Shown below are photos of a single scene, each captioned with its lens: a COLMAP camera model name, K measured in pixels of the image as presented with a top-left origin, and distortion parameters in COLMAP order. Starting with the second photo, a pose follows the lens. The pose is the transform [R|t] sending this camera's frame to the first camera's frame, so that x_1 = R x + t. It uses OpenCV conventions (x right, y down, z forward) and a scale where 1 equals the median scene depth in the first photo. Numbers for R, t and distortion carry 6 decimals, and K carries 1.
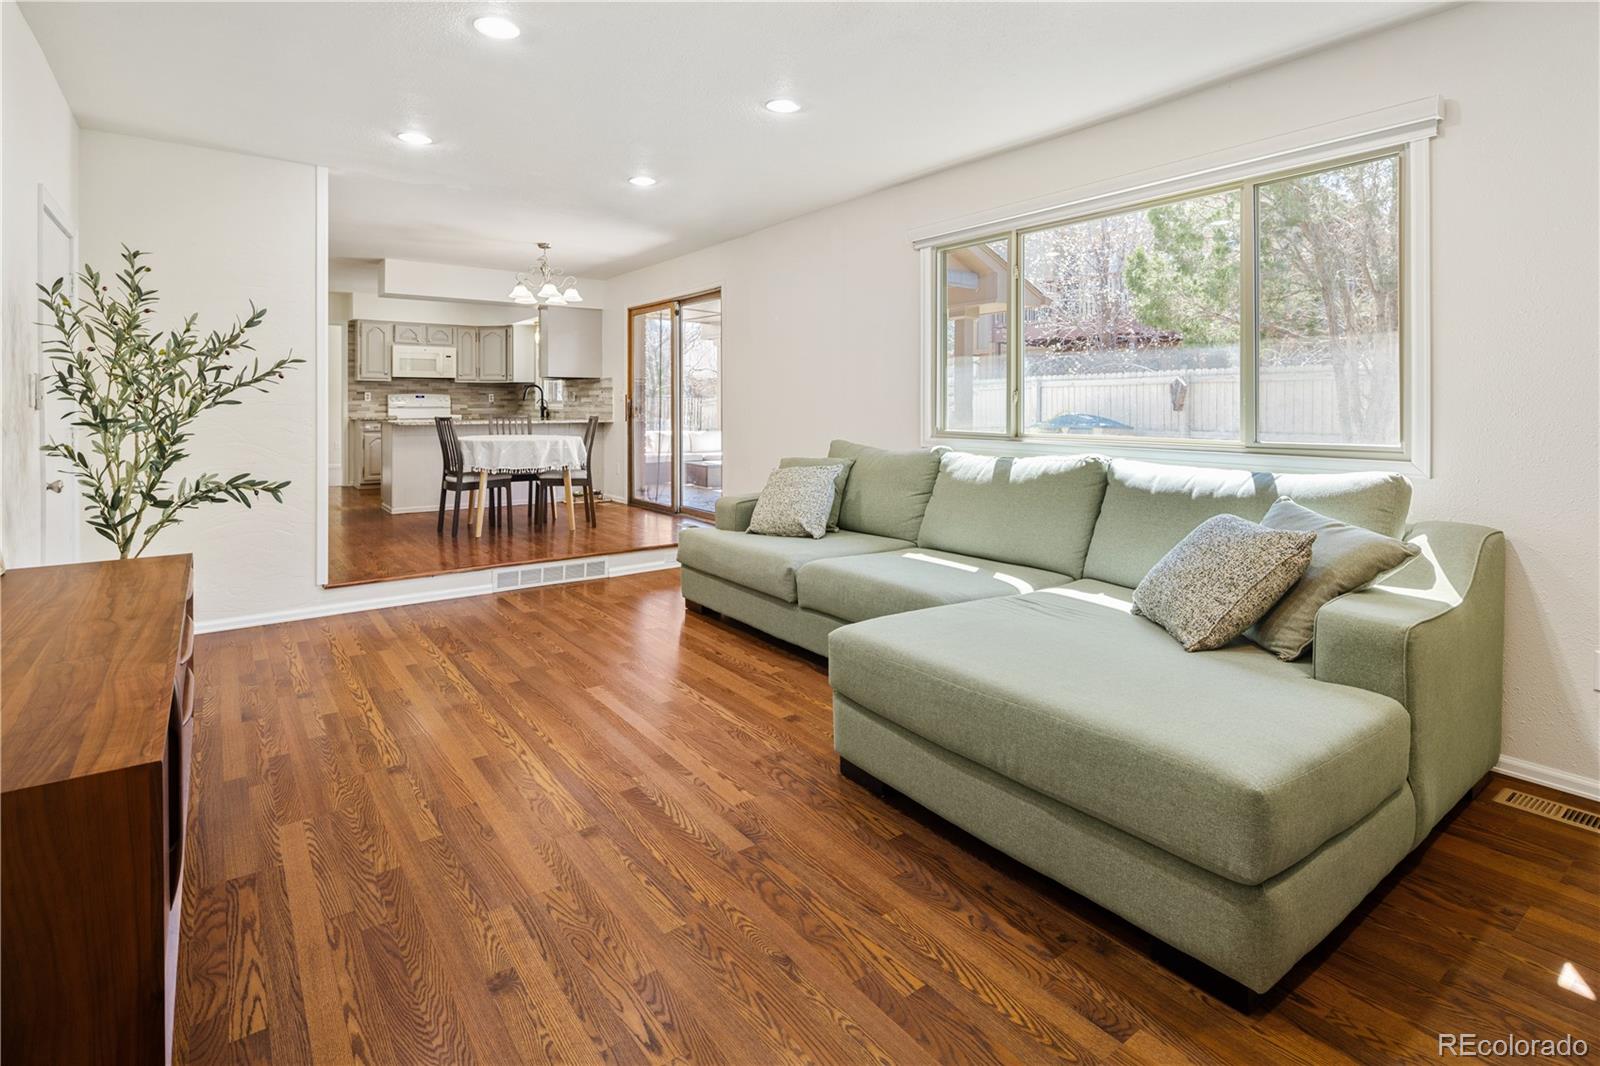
lens RADIAL K [[774.5, 0, 788.9], [0, 774.5, 460.3], [0, 0, 1]] dist [0.000754, -0.000150]
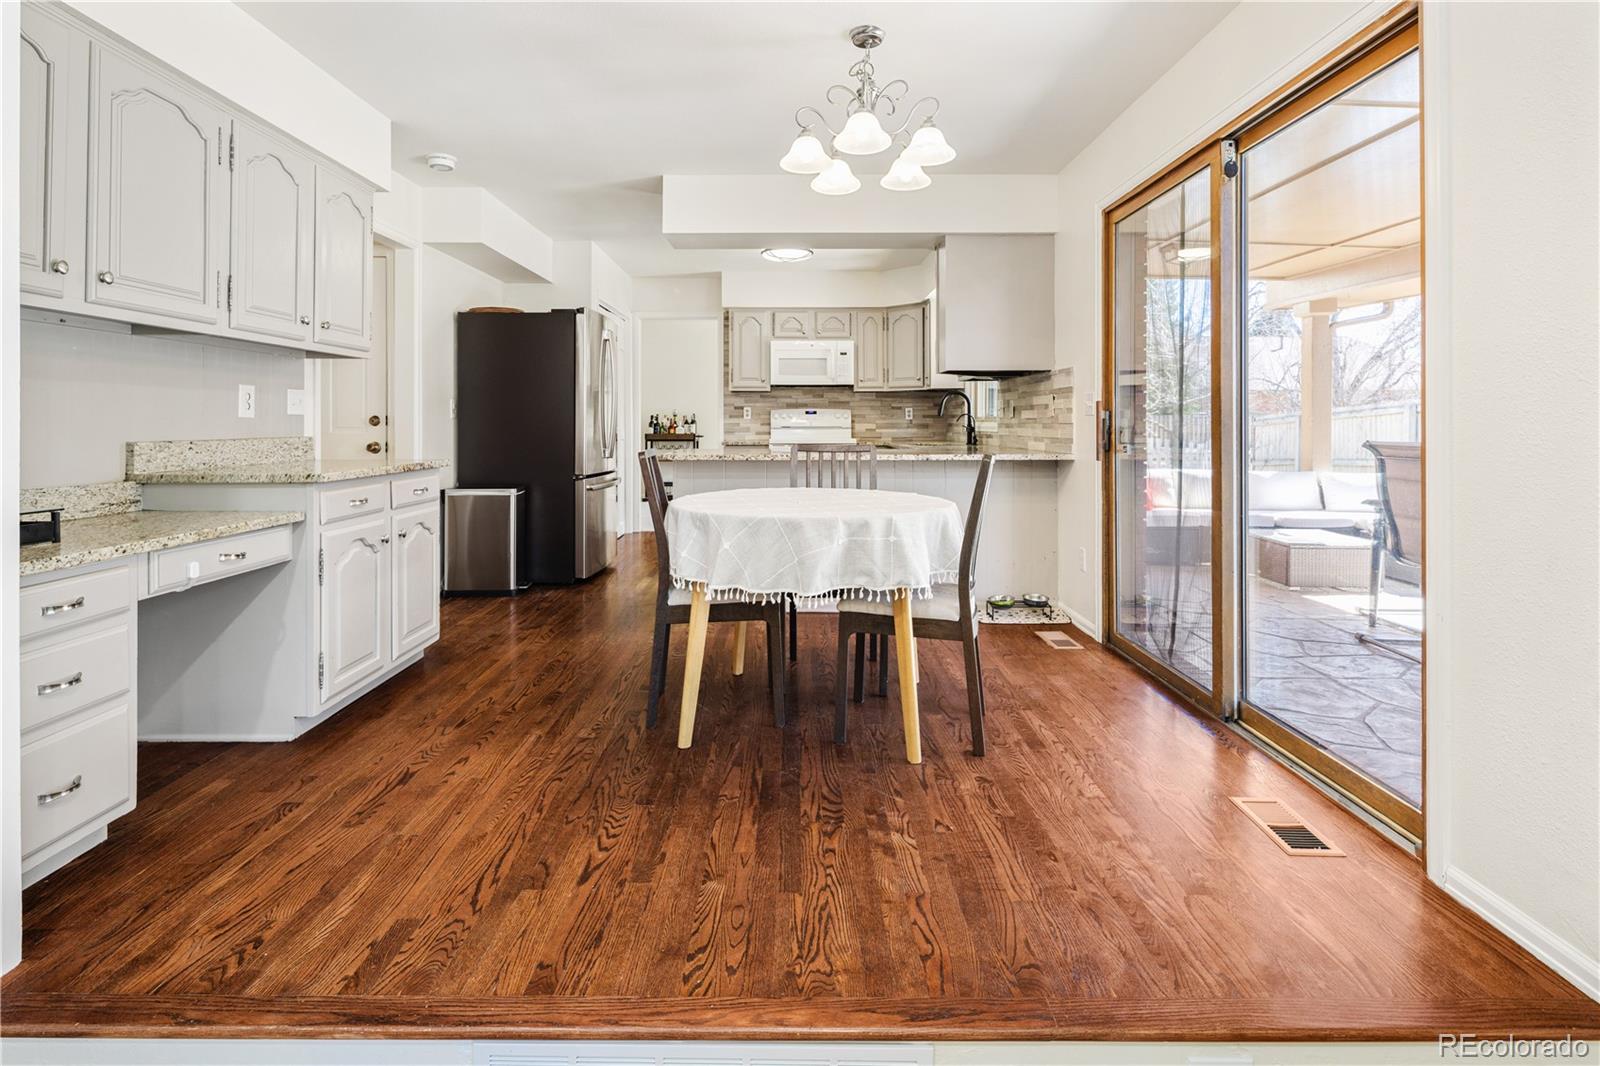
lens RADIAL K [[773.1, 0, 792.9], [0, 773.1, 411.1], [0, 0, 1]] dist [0.003253, 0.000236]
pose [[0.801382, -0.010211, -0.598065, -0.070092], [-0.042606, 0.996340, -0.074101, -0.032086], [0.596633, 0.084865, 0.798014, 0.450678]]
